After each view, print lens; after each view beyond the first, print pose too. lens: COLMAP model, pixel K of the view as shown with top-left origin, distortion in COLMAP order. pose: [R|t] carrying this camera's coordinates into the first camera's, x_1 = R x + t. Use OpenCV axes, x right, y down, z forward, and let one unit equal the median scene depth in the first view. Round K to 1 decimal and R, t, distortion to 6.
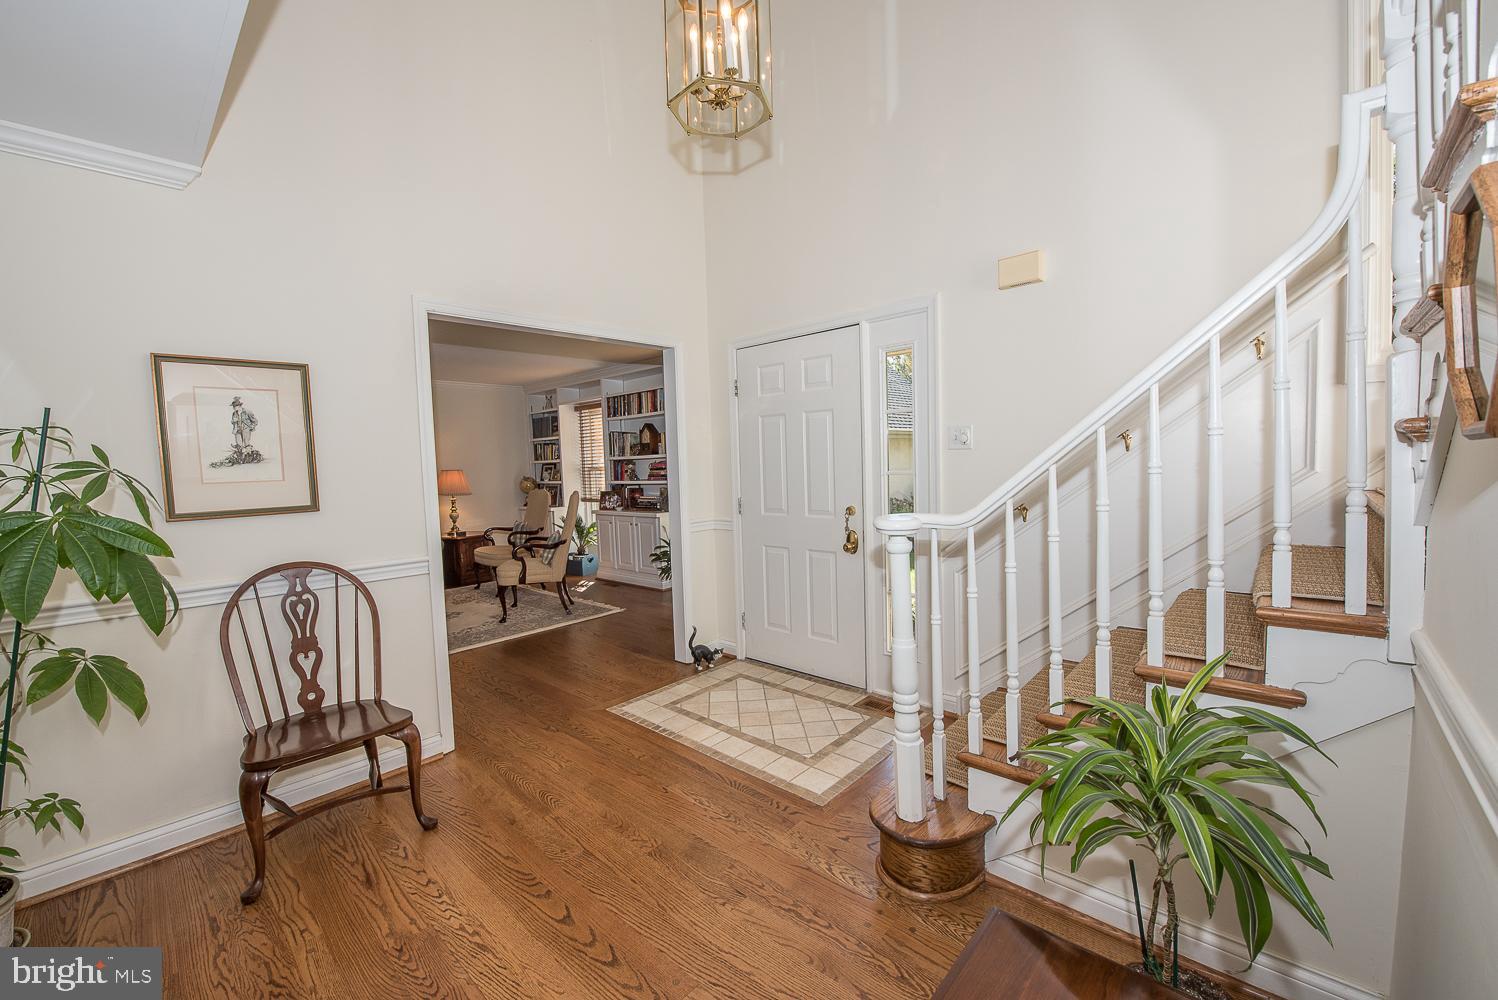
lens RADIAL K [[595.7, 0, 751.2], [0, 595.7, 499.5], [0, 0, 1]] dist [-0.018806, -0.001529]
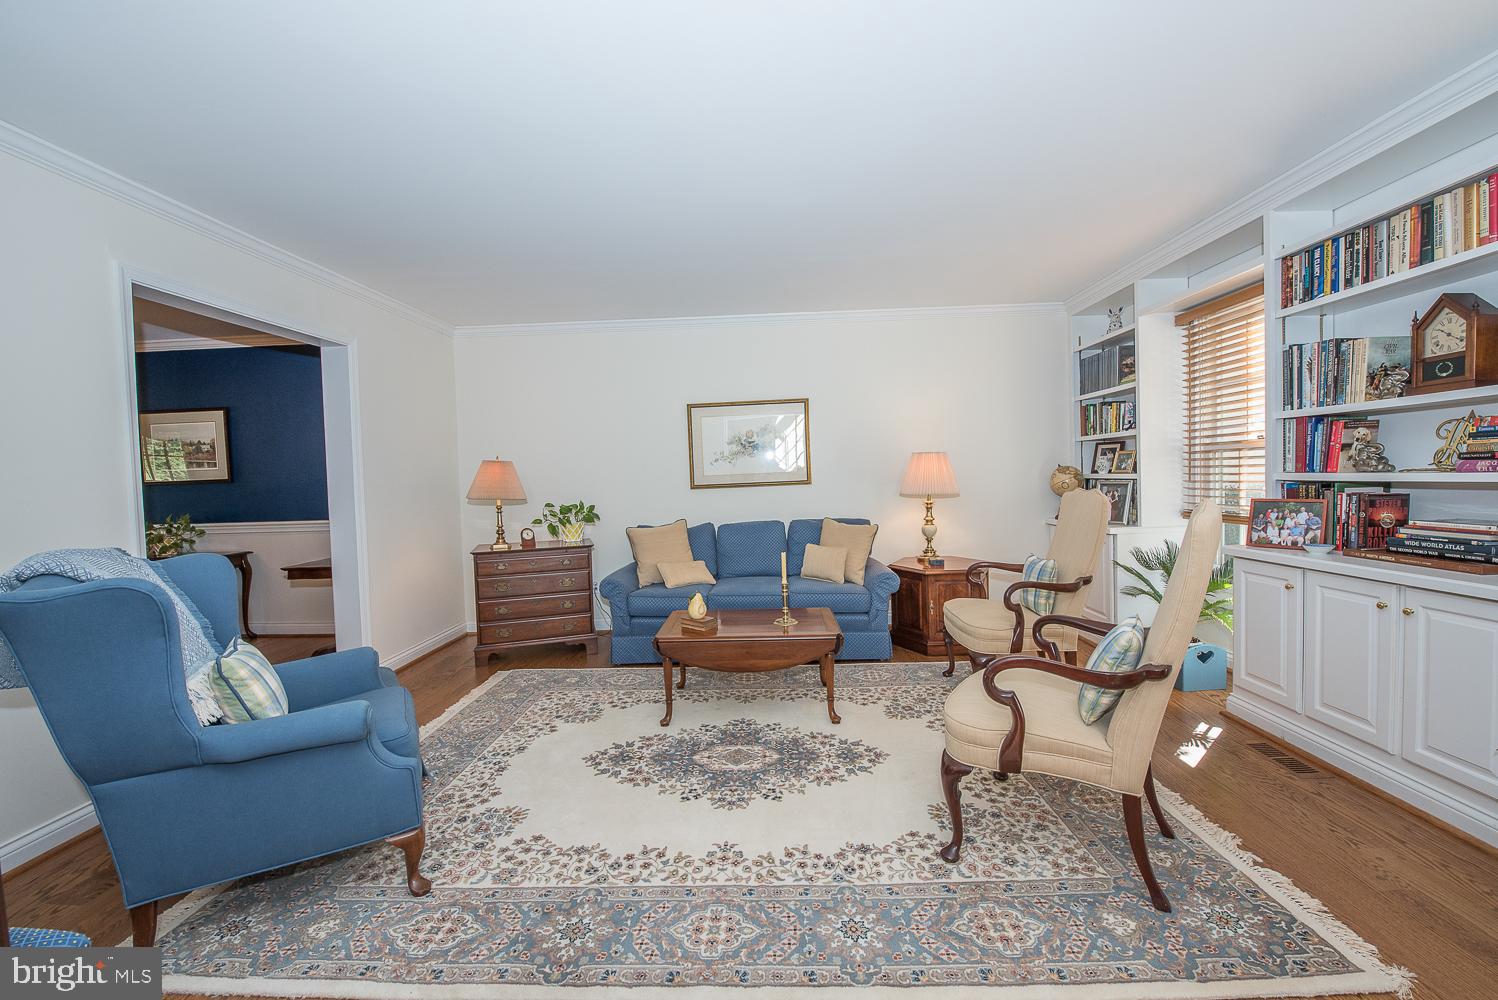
lens RADIAL K [[595.7, 0, 752.2], [0, 595.7, 505.5], [0, 0, 1]] dist [-0.018806, -0.001529]
pose [[0.649468, 0.045550, -0.759024, -0.170686], [-0.035012, 0.998937, 0.029988, -0.009150], [0.759583, 0.007099, 0.650372, 0.490640]]
